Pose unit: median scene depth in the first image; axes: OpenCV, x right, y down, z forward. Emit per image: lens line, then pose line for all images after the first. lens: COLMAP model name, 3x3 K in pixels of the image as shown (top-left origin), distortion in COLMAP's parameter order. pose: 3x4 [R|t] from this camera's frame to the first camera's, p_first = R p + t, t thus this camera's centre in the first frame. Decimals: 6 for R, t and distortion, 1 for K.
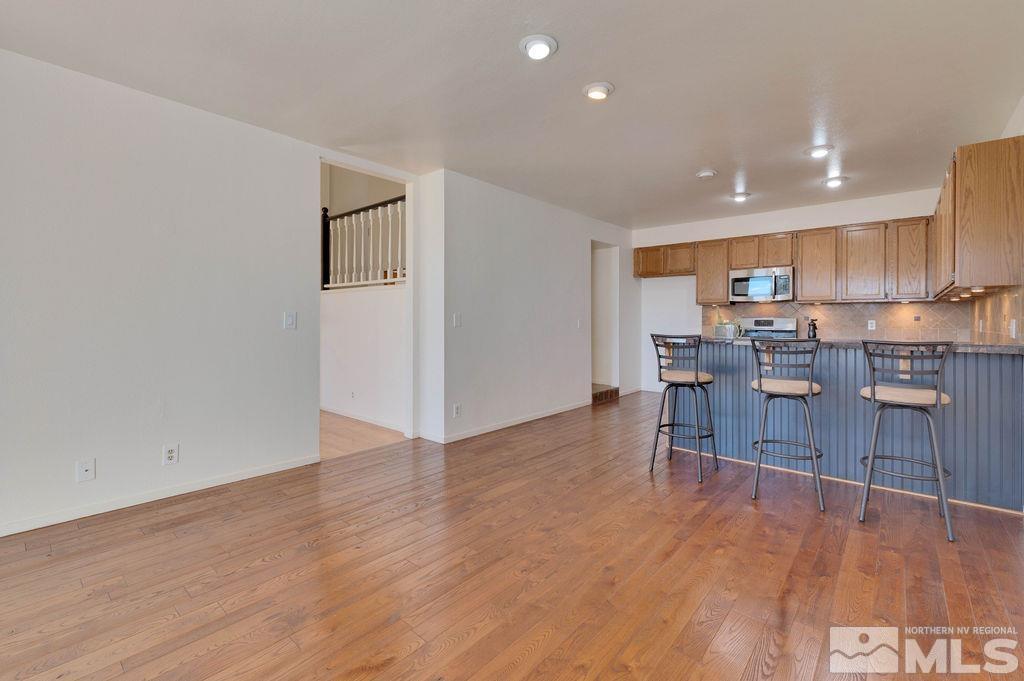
lens RADIAL K [[452.5, 0, 526.2], [0, 452.5, 324.8], [0, 0, 1]] dist [0.001109, 0.000283]
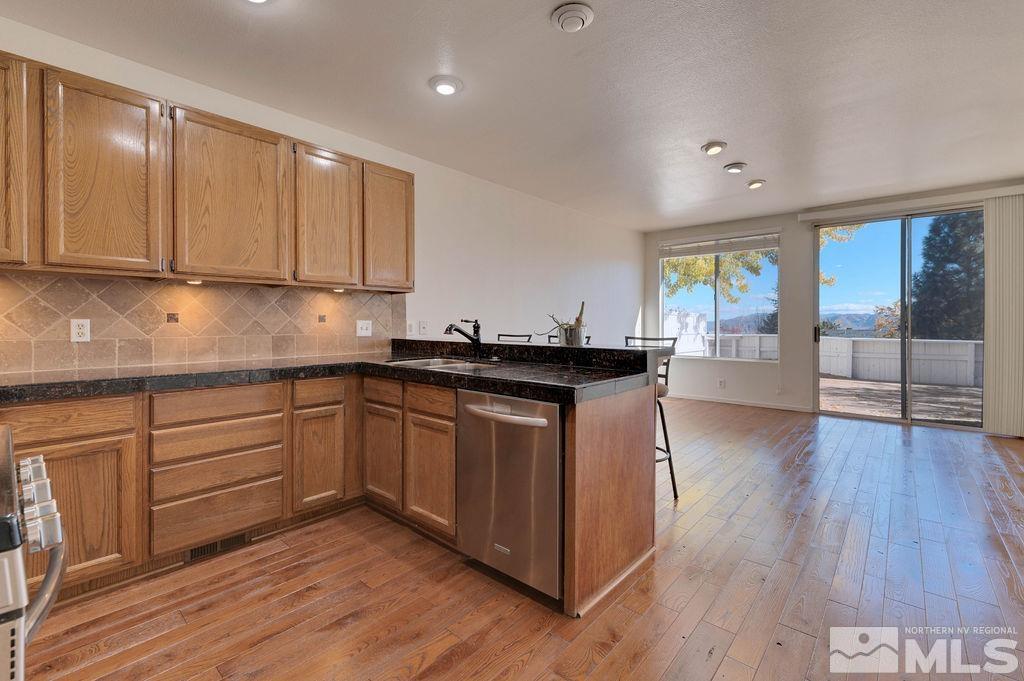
lens RADIAL K [[420.6, 0, 484.4], [0, 420.6, 323.5], [0, 0, 1]] dist [0.000050, 0.000051]
pose [[-0.996734, -0.003741, 0.080674, 0.374233], [-0.002694, 0.999911, 0.013087, -0.010688], [-0.080716, 0.012827, -0.996655, 1.176090]]
